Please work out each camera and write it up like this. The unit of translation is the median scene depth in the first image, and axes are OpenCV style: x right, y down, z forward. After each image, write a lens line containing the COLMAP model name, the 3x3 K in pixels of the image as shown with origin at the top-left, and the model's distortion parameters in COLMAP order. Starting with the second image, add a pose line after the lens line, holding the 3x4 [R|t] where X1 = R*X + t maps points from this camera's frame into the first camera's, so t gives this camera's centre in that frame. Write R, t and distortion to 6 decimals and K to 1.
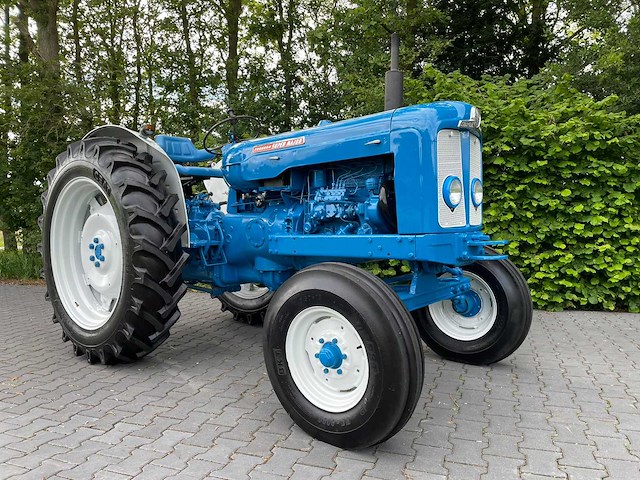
lens RADIAL K [[486.7, 0, 313.3], [0, 486.7, 233.6], [0, 0, 1]] dist [0.097146, -0.118138]
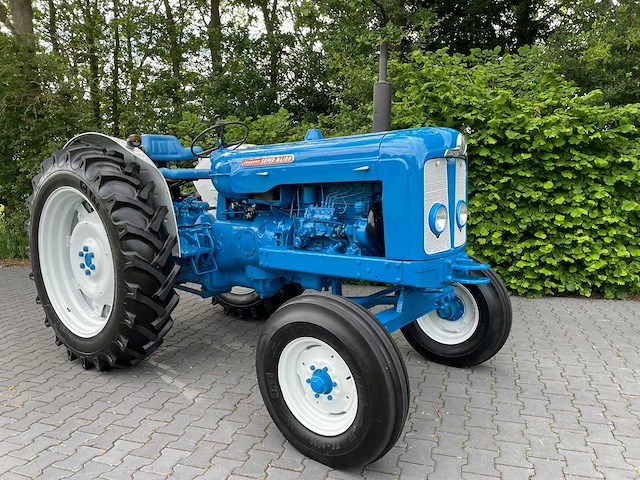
lens RADIAL K [[486.7, 0, 316.6], [0, 486.7, 235.7], [0, 0, 1]] dist [0.097146, -0.118138]
pose [[0.999410, -0.007969, 0.033416, -0.004549], [0.005164, 0.996519, 0.083210, -0.094589], [-0.033963, -0.082989, 0.995972, -0.013682]]
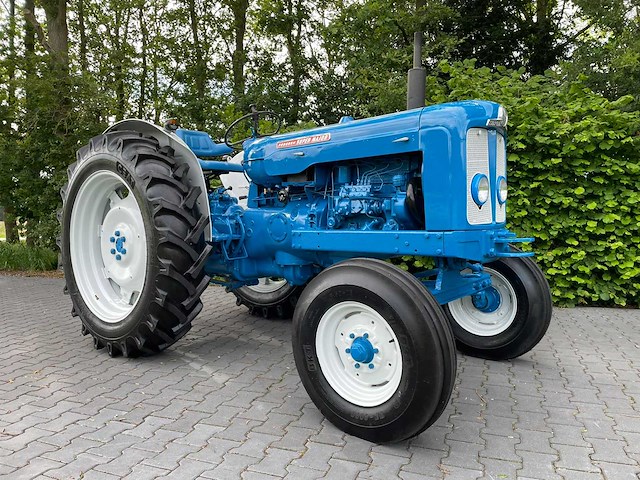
lens RADIAL K [[486.7, 0, 321.8], [0, 486.7, 229.7], [0, 0, 1]] dist [0.097146, -0.118138]
pose [[0.999891, 0.009128, 0.011605, -0.037190], [-0.009175, 0.999950, 0.004028, -0.002096], [-0.011567, -0.004134, 0.999925, -0.005911]]
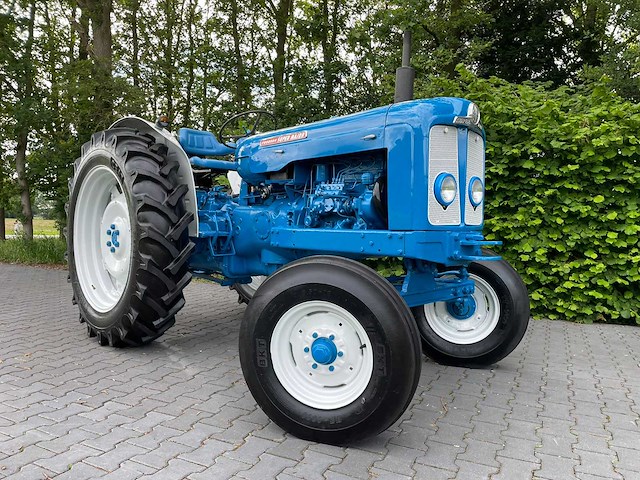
lens RADIAL K [[486.7, 0, 317.1], [0, 486.7, 225.5], [0, 0, 1]] dist [0.097146, -0.118138]
pose [[0.995272, 0.040973, -0.088059, 0.081327], [-0.042588, 0.998956, -0.016538, 0.010266], [0.087289, 0.020210, 0.995978, 0.002001]]
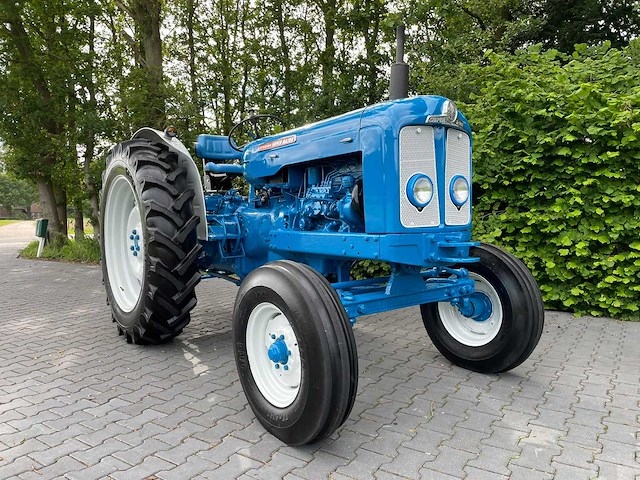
lens RADIAL K [[486.7, 0, 318.4], [0, 486.7, 224.4], [0, 0, 1]] dist [0.097146, -0.118138]
pose [[0.974698, 0.016356, -0.222925, 0.210603], [-0.016569, 0.999862, 0.000916, -0.011086], [0.222909, 0.002801, 0.974835, 0.015205]]
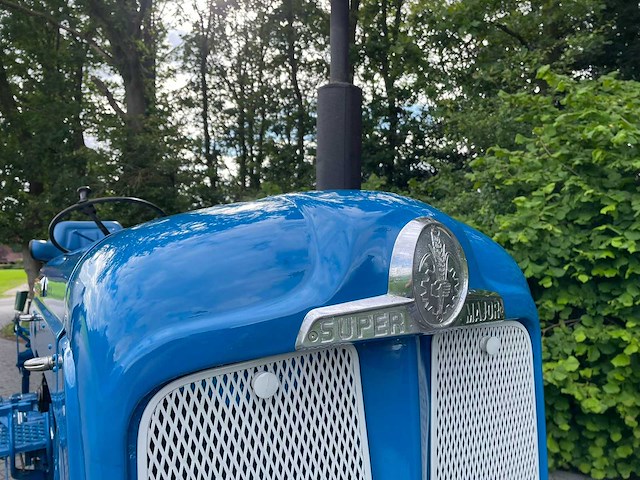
lens RADIAL K [[486.7, 0, 319.0], [0, 486.7, 237.5], [0, 0, 1]] dist [0.097146, -0.118138]
pose [[0.953305, -0.015010, -0.301637, 0.244436], [-0.000961, 0.998608, -0.052732, -0.169764], [0.302009, 0.050559, 0.951963, 0.569616]]
